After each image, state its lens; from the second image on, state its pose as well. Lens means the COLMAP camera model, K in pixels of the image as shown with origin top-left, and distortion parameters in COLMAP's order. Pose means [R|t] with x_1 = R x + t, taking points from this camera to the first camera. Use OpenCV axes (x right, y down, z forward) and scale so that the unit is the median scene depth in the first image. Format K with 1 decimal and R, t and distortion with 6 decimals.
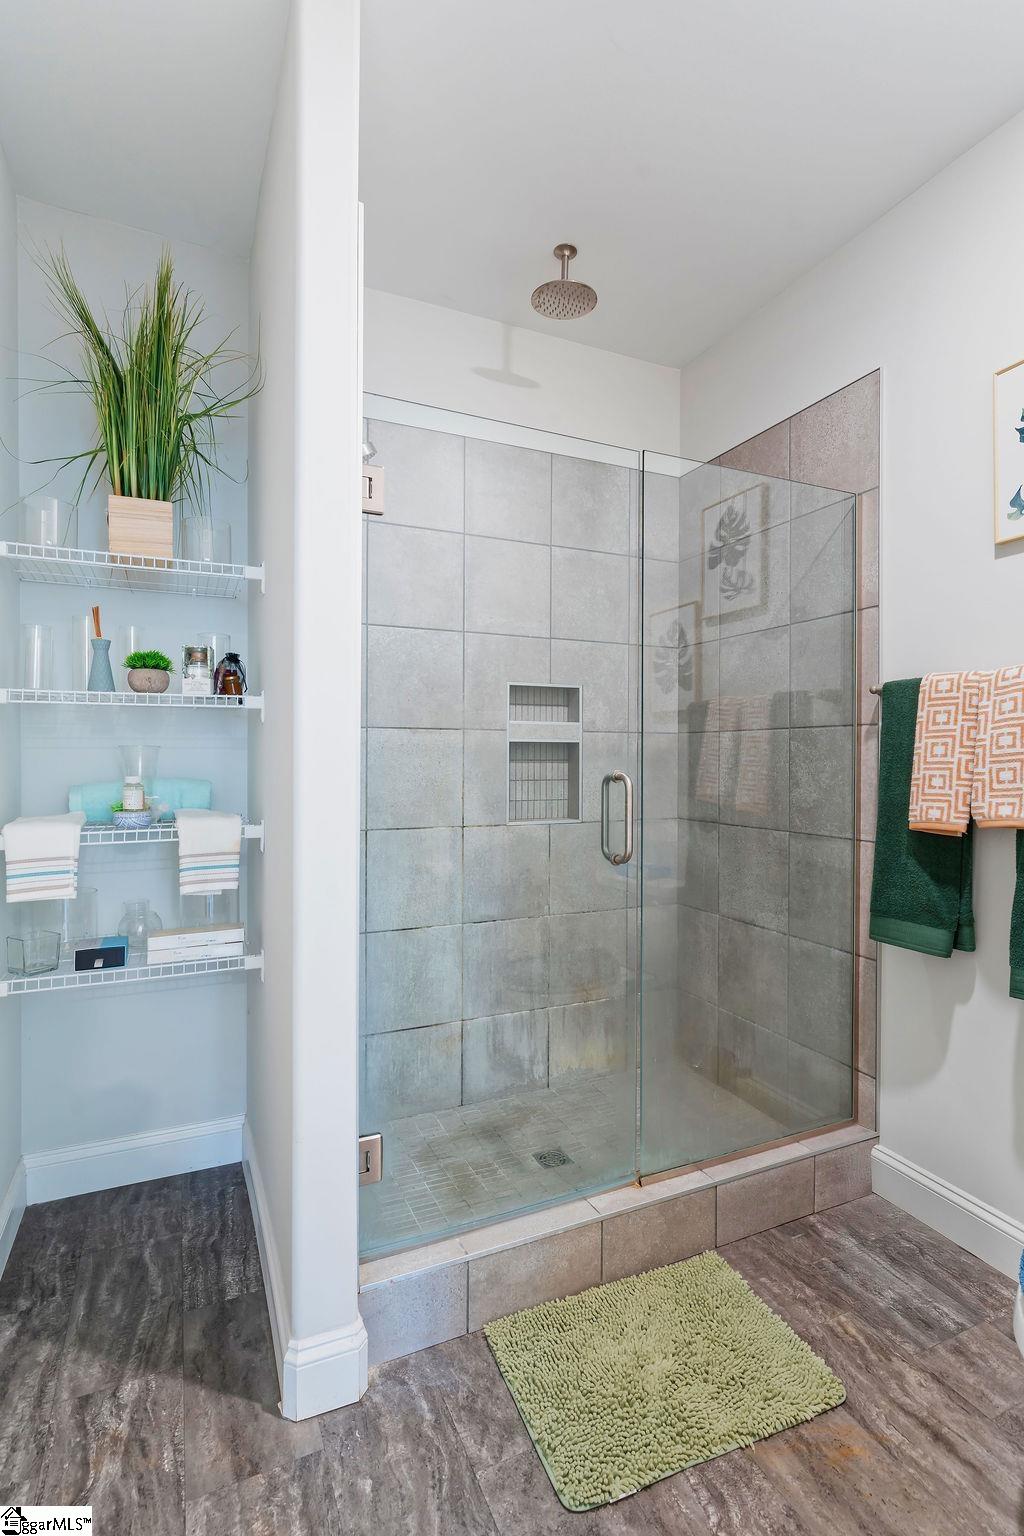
lens RADIAL K [[740.3, 0, 512.5], [0, 740.3, 767.5], [0, 0, 1]] dist [-0.000067, 0.000891]
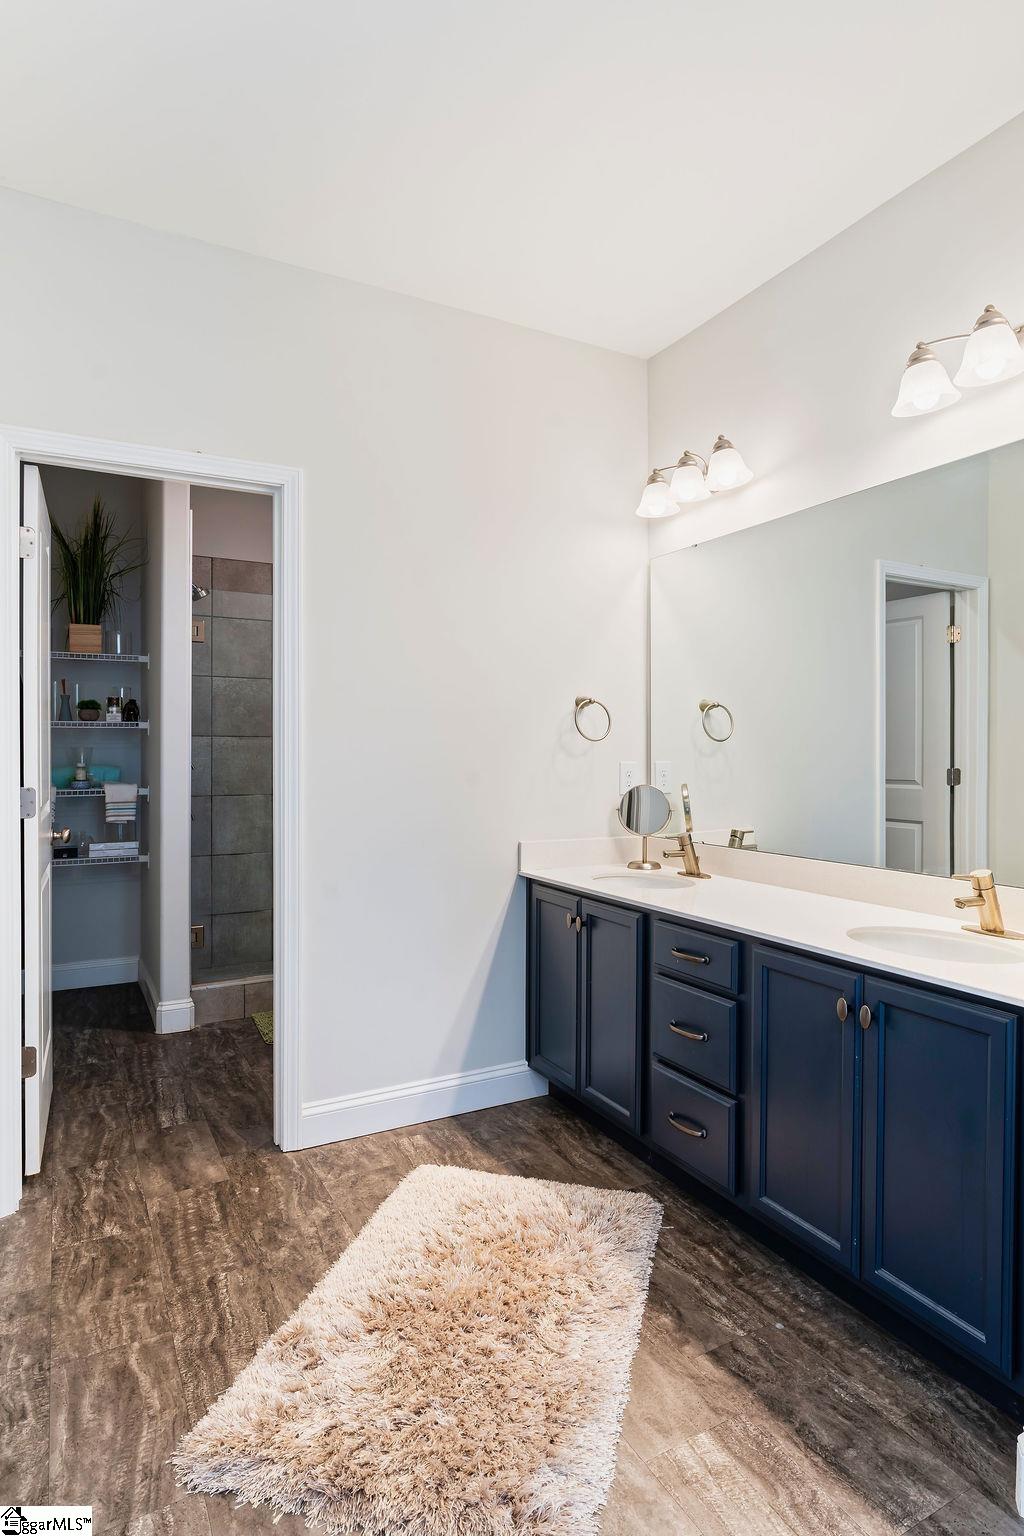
lens RADIAL K [[844.6, 0, 511.7], [0, 844.6, 760.0], [0, 0, 1]] dist [-0.002496, 0.004004]
pose [[0.997575, -0.003244, 0.069521, 0.476234], [0.003739, 0.999969, -0.006987, 0.023354], [-0.069496, 0.007230, 0.997556, -1.323362]]
